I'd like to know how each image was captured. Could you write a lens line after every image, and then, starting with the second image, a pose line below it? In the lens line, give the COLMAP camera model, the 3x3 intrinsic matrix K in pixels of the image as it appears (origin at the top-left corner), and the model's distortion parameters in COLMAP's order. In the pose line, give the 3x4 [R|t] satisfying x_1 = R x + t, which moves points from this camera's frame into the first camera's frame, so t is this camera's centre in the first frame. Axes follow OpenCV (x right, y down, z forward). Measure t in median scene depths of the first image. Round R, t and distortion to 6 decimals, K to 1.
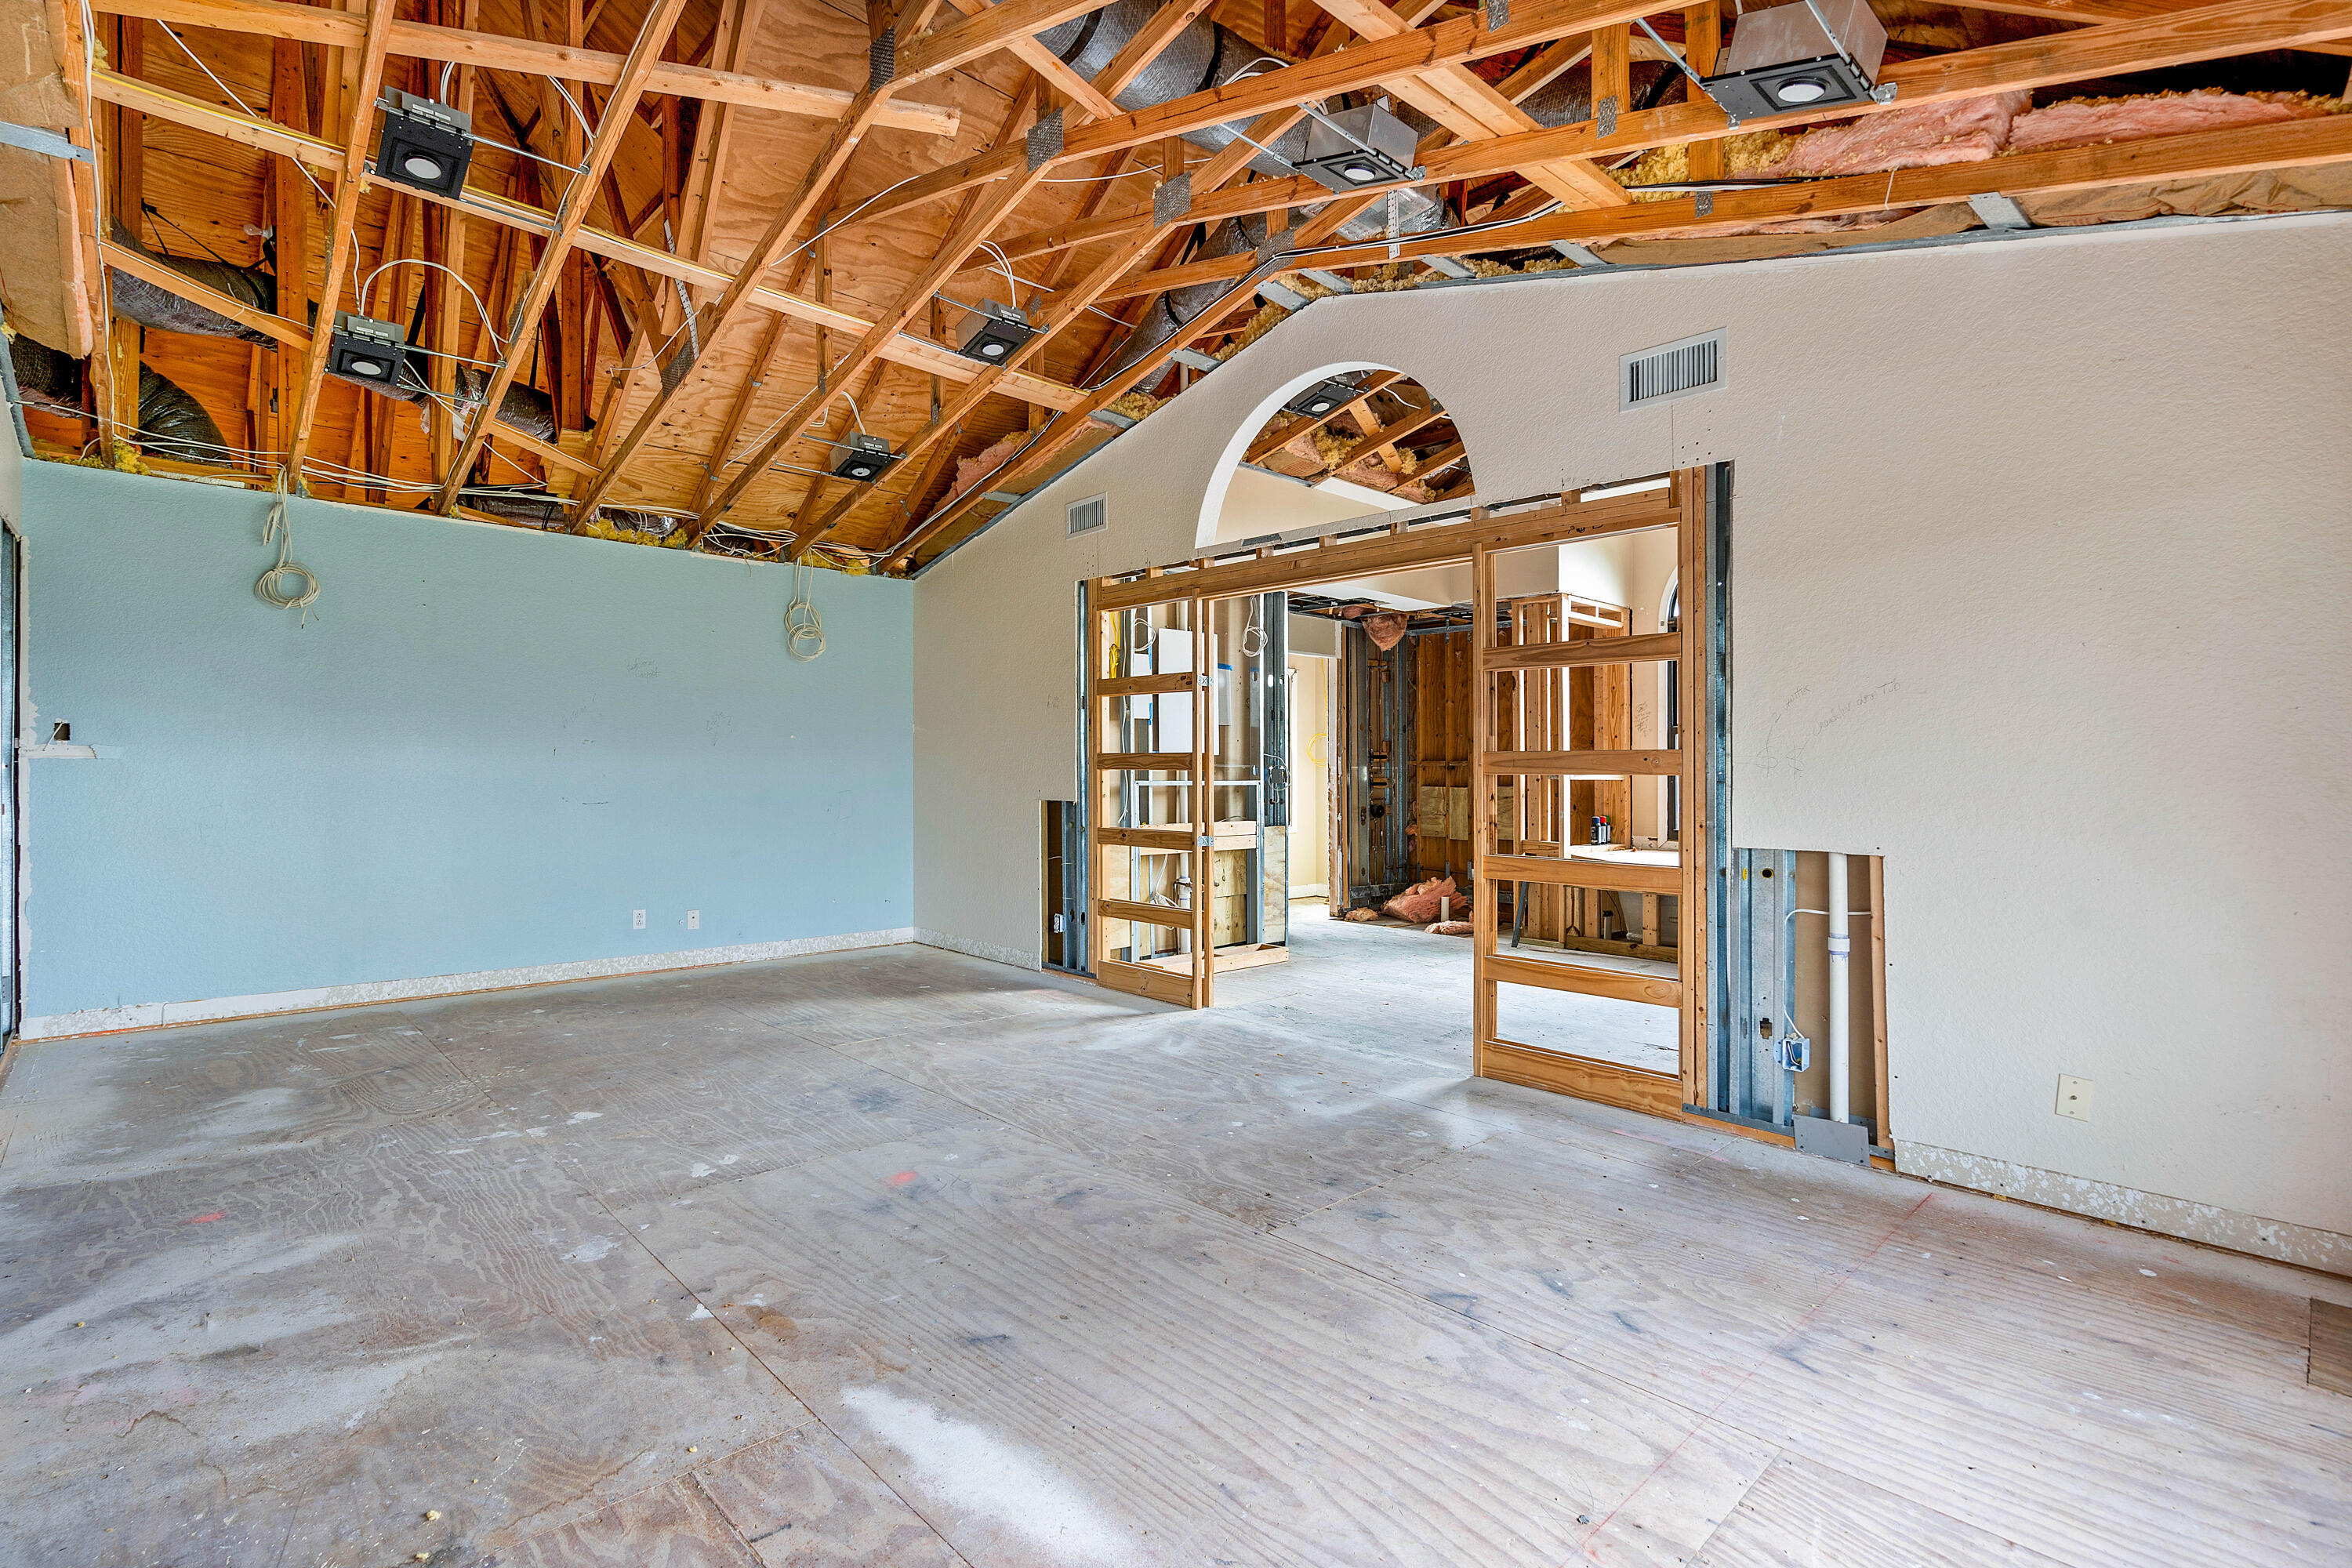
lens RADIAL K [[1107.8, 0, 1115.5], [0, 1107.8, 770.1], [0, 0, 1]] dist [-0.004123, 0.001580]
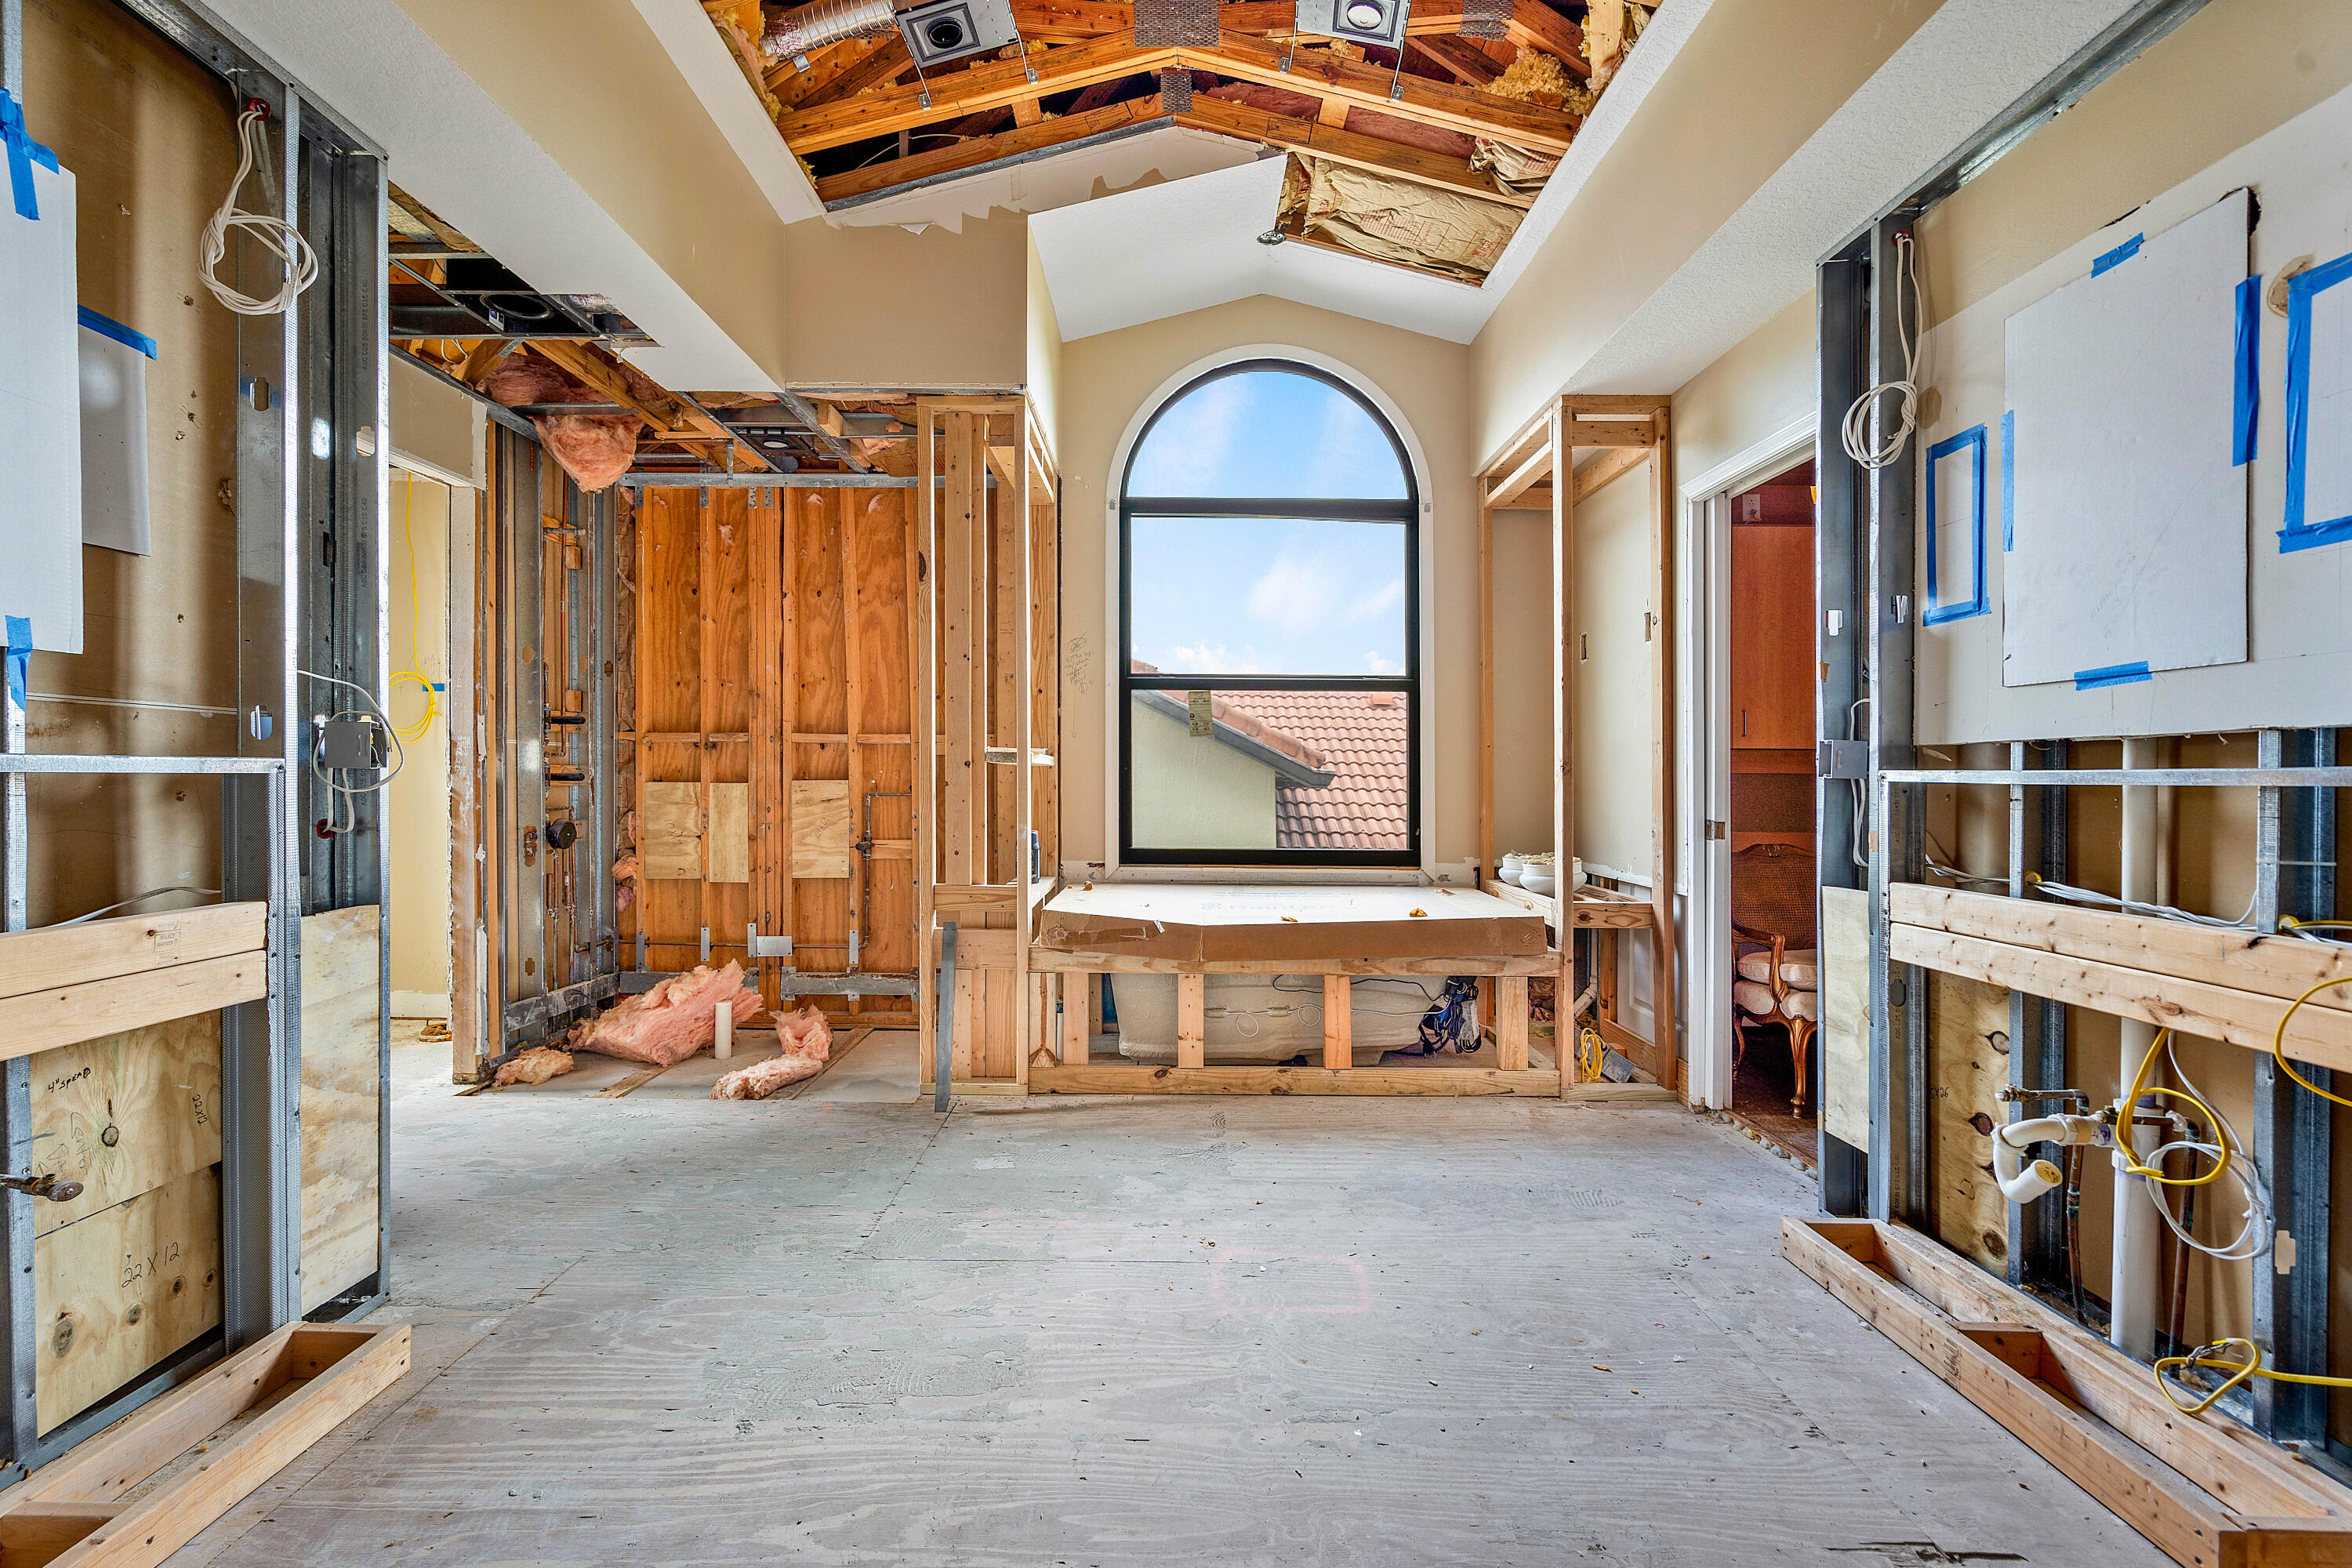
lens RADIAL K [[1107.8, 0, 1178.0], [0, 1107.8, 770.8], [0, 0, 1]] dist [-0.004123, 0.001580]
pose [[0.652790, 0.002352, 0.757535, 0.064180], [-0.002345, 0.999997, -0.001083, 0.012543], [-0.757535, -0.001070, 0.652794, 0.631396]]
